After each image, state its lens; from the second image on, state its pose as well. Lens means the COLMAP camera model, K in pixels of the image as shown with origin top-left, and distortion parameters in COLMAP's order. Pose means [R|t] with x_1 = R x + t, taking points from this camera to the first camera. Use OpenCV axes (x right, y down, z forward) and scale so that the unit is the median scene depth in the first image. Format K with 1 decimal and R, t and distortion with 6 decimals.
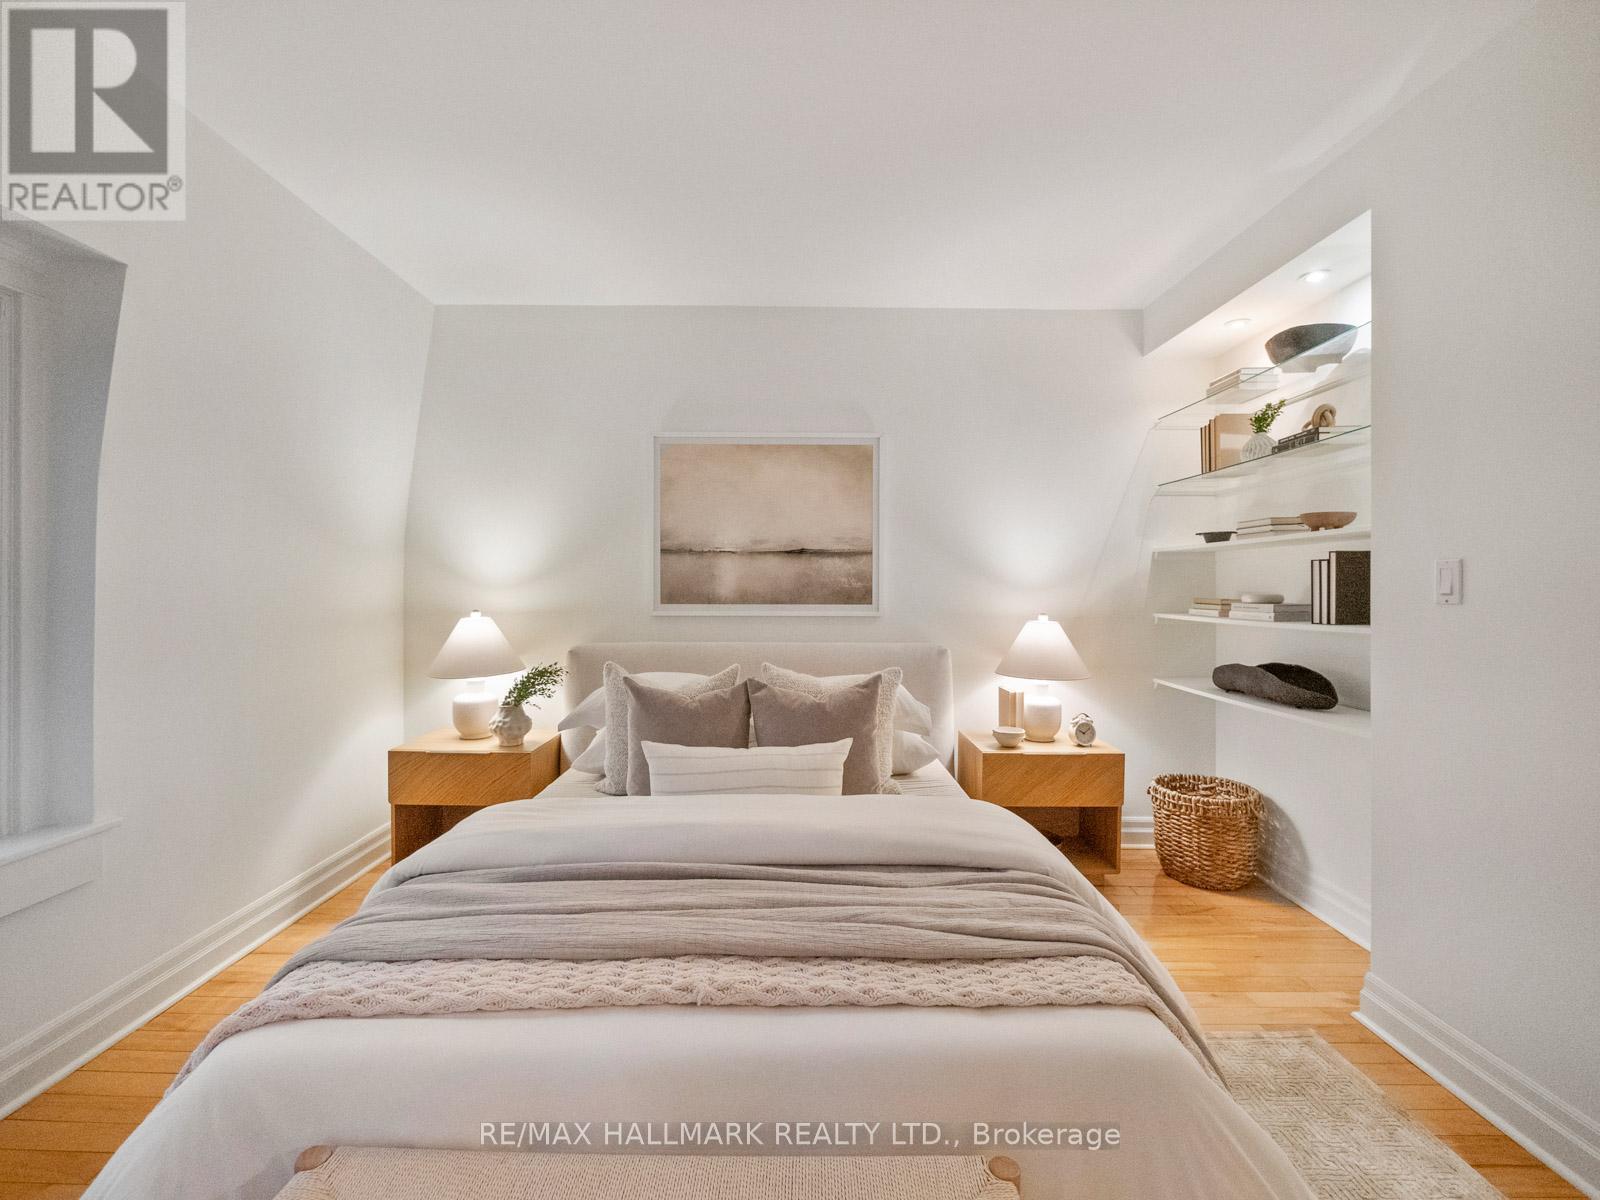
lens RADIAL K [[704.3, 0, 797.9], [0, 704.3, 593.9], [0, 0, 1]] dist [-0.007712, -0.000309]
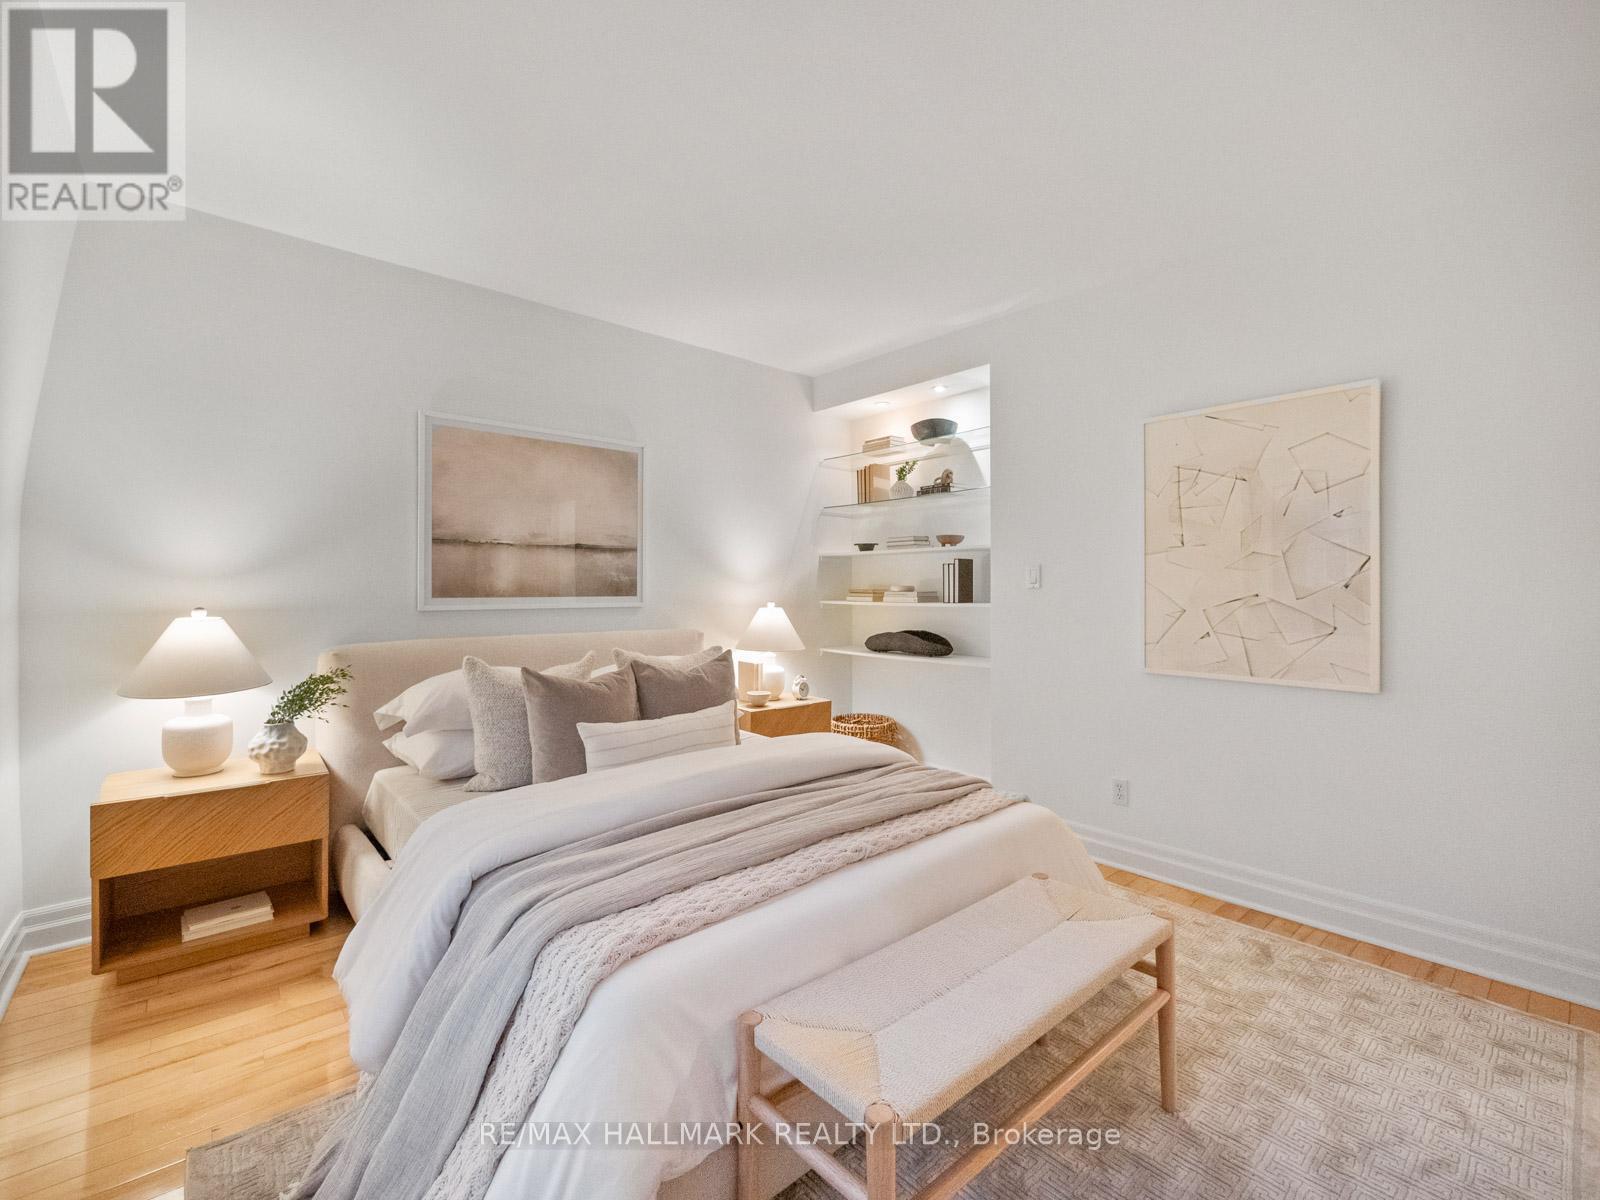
lens RADIAL K [[704.3, 0, 793.7], [0, 704.3, 593.5], [0, 0, 1]] dist [-0.007712, -0.000309]
pose [[0.755435, -0.007466, 0.655181, -0.493310], [0.008245, 0.999964, 0.001889, 0.011875], [-0.655172, 0.003975, 0.755469, -0.004912]]
